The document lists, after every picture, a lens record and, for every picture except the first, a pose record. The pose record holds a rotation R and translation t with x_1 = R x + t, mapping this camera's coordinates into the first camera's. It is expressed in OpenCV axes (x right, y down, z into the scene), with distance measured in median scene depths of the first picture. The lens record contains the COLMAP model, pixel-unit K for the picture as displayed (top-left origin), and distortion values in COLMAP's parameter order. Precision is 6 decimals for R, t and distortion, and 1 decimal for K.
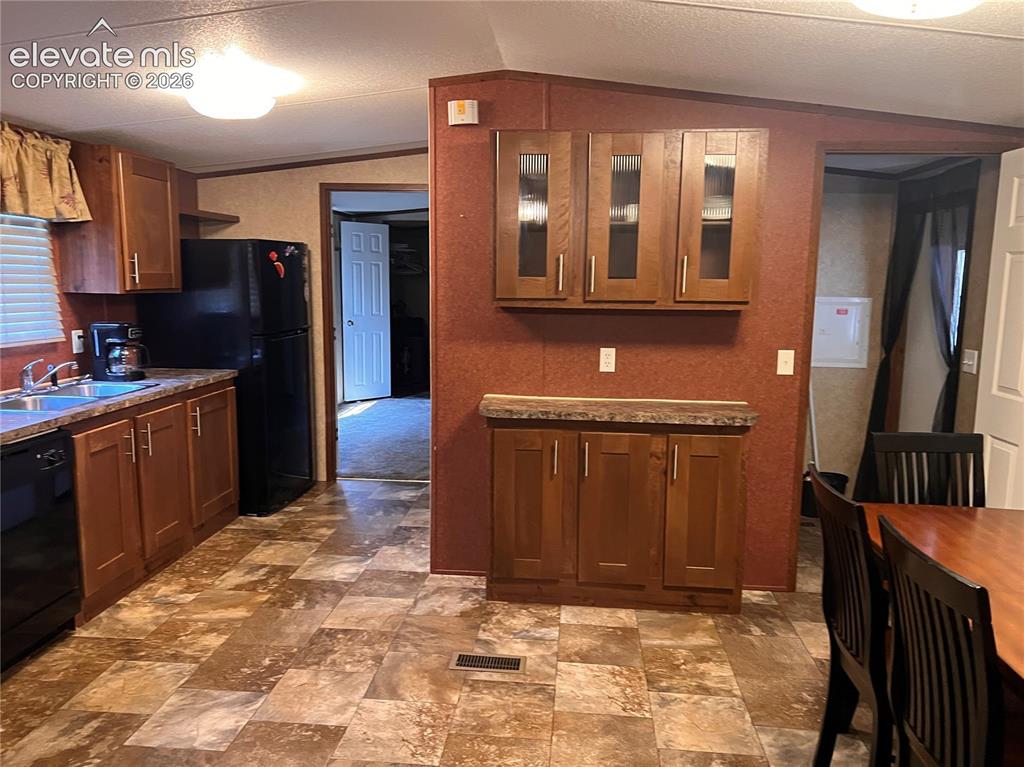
lens RADIAL K [[778.1, 0, 514.7], [0, 778.1, 385.2], [0, 0, 1]] dist [0.058653, -0.065689]
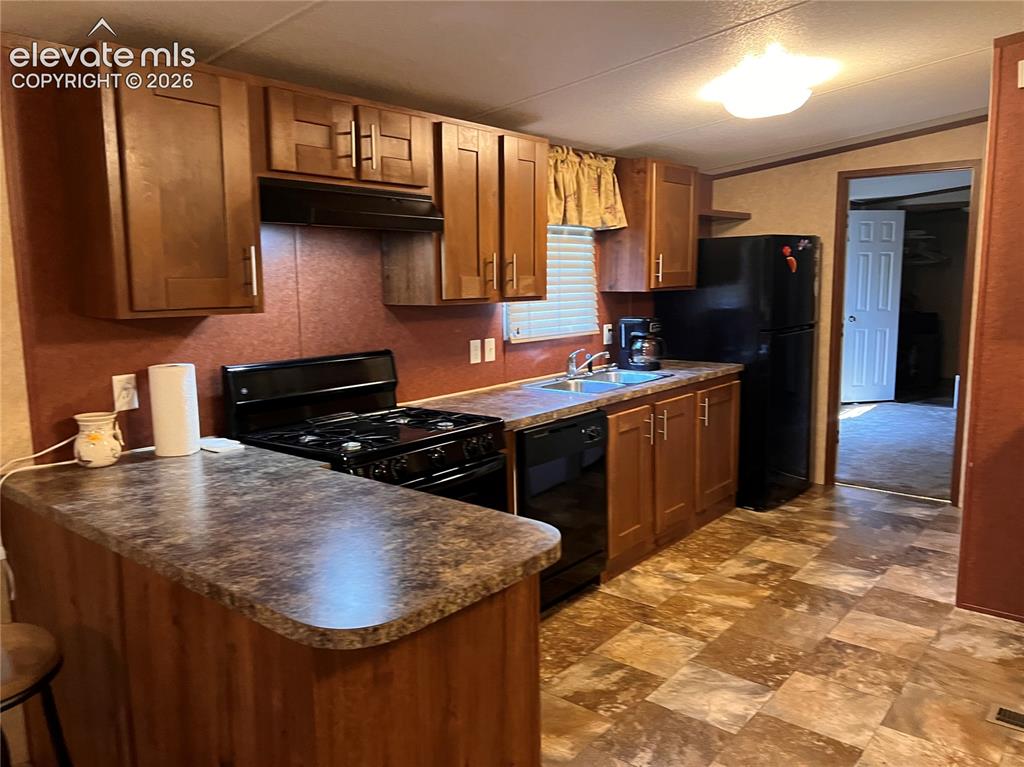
lens RADIAL K [[778.1, 0, 508.3], [0, 778.1, 381.8], [0, 0, 1]] dist [0.058653, -0.065689]
pose [[0.824046, 0.054408, -0.563904, -0.042320], [-0.053771, 0.998395, 0.017753, 0.001890], [0.563965, 0.015692, 0.825649, -0.016612]]
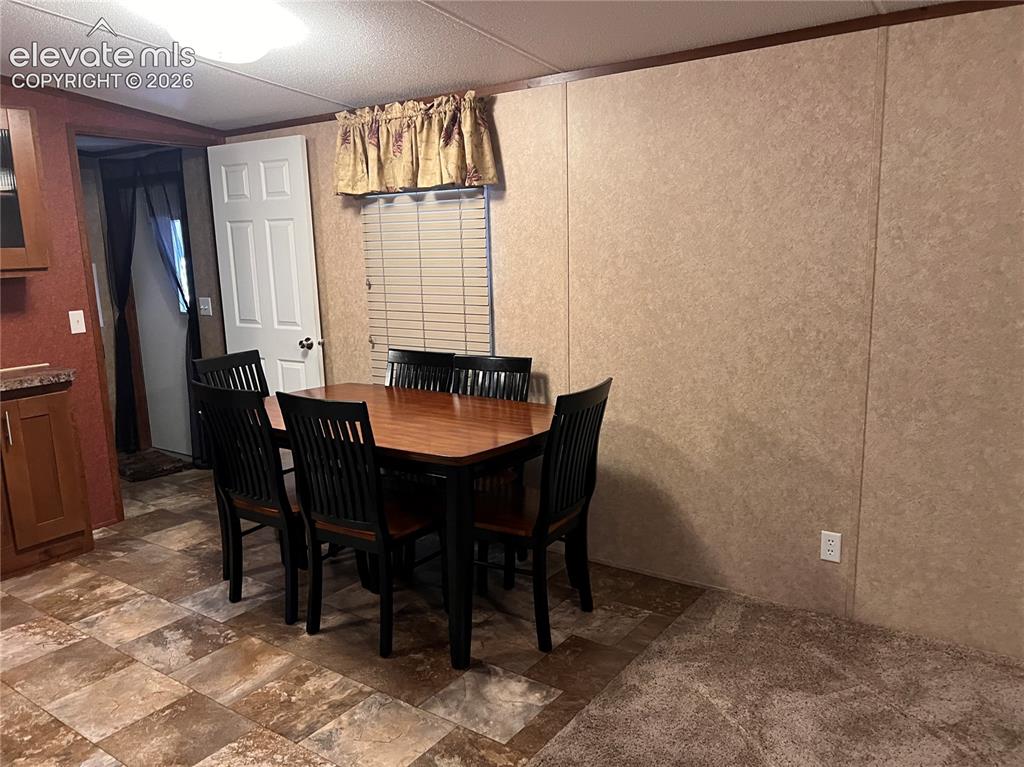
lens RADIAL K [[778.1, 0, 516.3], [0, 778.1, 385.3], [0, 0, 1]] dist [0.058653, -0.065689]
pose [[0.496254, -0.187222, 0.847750, -0.323262], [0.158173, 0.979625, 0.123756, 0.020235], [-0.853647, 0.072677, 0.515757, -0.105721]]
